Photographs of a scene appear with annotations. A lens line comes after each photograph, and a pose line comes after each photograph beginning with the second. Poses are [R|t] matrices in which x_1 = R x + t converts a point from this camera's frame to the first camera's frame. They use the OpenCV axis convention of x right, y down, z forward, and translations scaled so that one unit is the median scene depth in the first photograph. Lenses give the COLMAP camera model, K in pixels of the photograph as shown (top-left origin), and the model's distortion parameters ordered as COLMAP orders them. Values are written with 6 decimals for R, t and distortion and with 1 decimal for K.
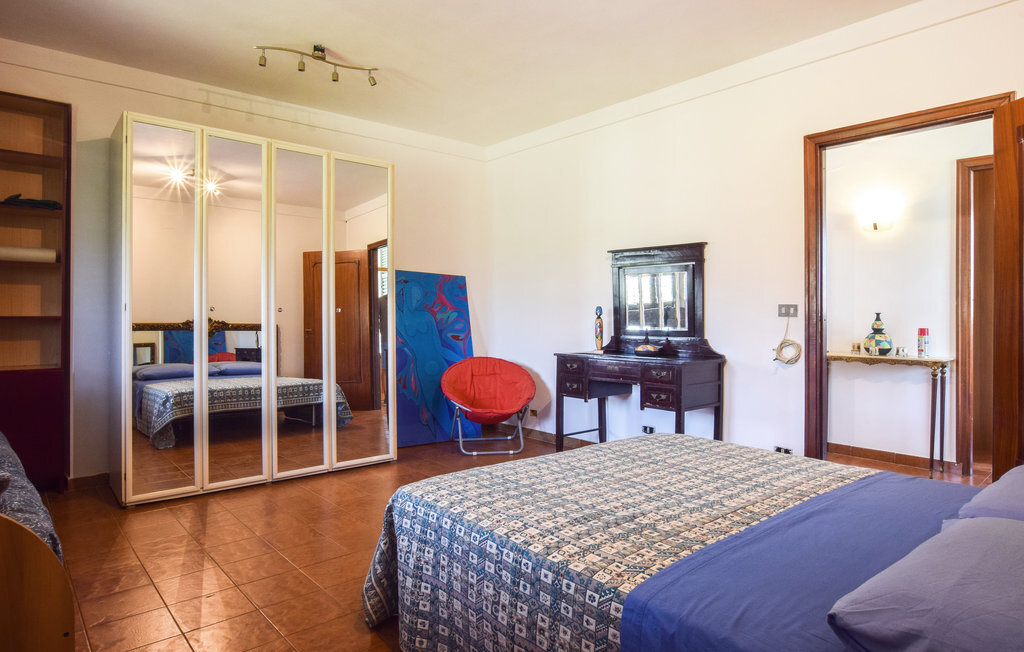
lens RADIAL K [[584.8, 0, 513.1], [0, 584.8, 318.0], [0, 0, 1]] dist [-0.020117, 0.006374]
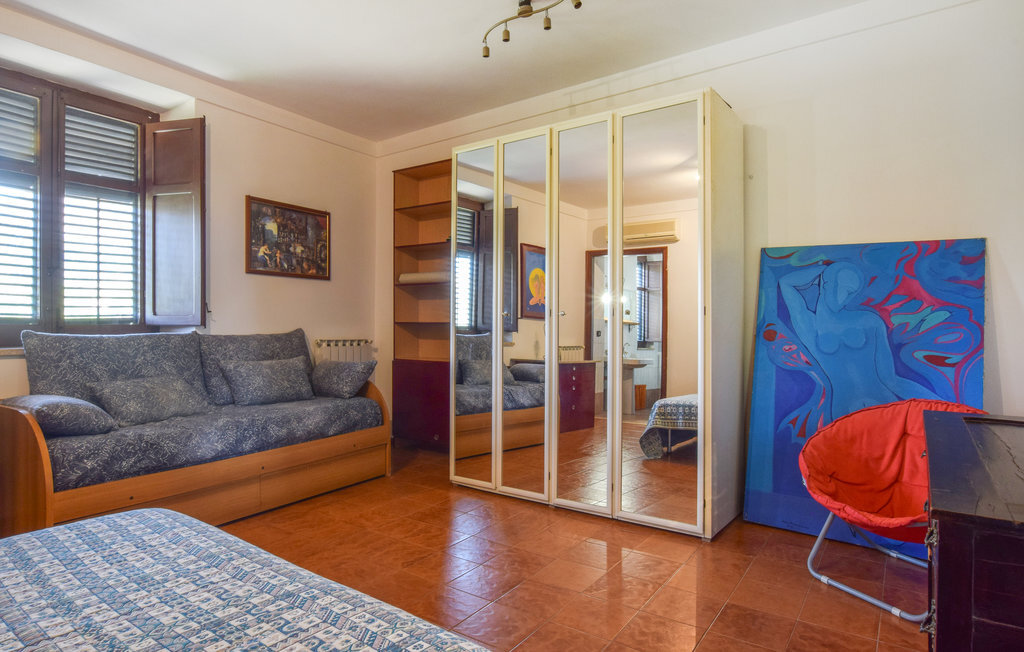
lens RADIAL K [[584.8, 0, 514.2], [0, 584.8, 320.5], [0, 0, 1]] dist [-0.020117, 0.006374]
pose [[0.249930, -0.012386, -0.968185, 0.380628], [-0.001621, 0.999911, -0.013211, 0.007402], [0.968263, 0.004871, 0.249887, 0.622473]]
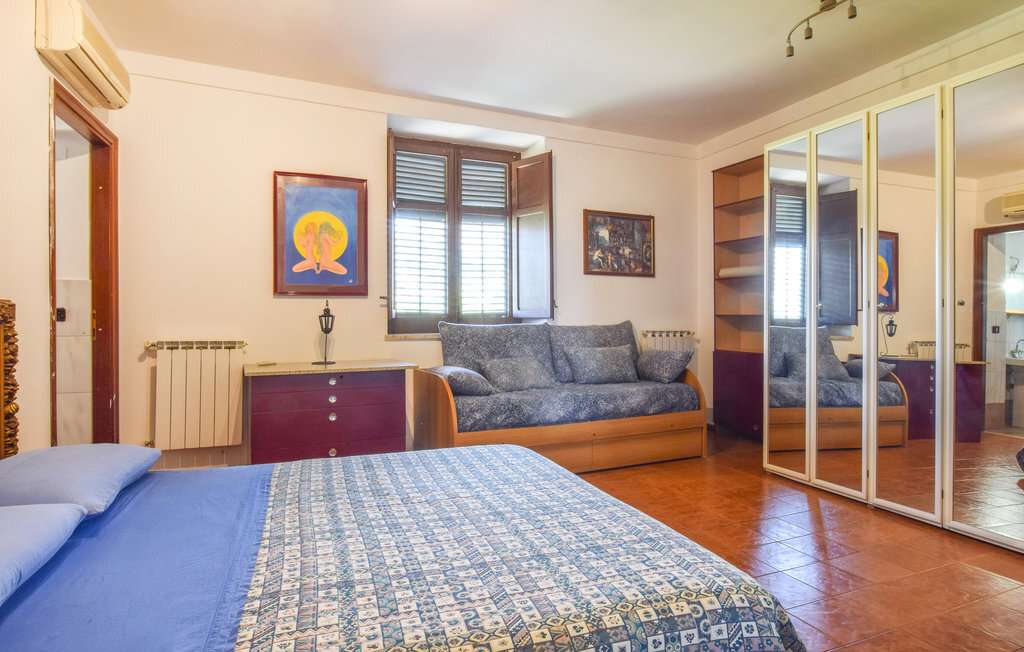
lens RADIAL K [[584.8, 0, 508.7], [0, 584.8, 322.6], [0, 0, 1]] dist [-0.020117, 0.006374]
pose [[-0.319546, 0.002603, -0.947567, 0.486404], [-0.003785, 0.999985, 0.004023, 0.008664], [0.947563, 0.004872, -0.319531, 0.663494]]
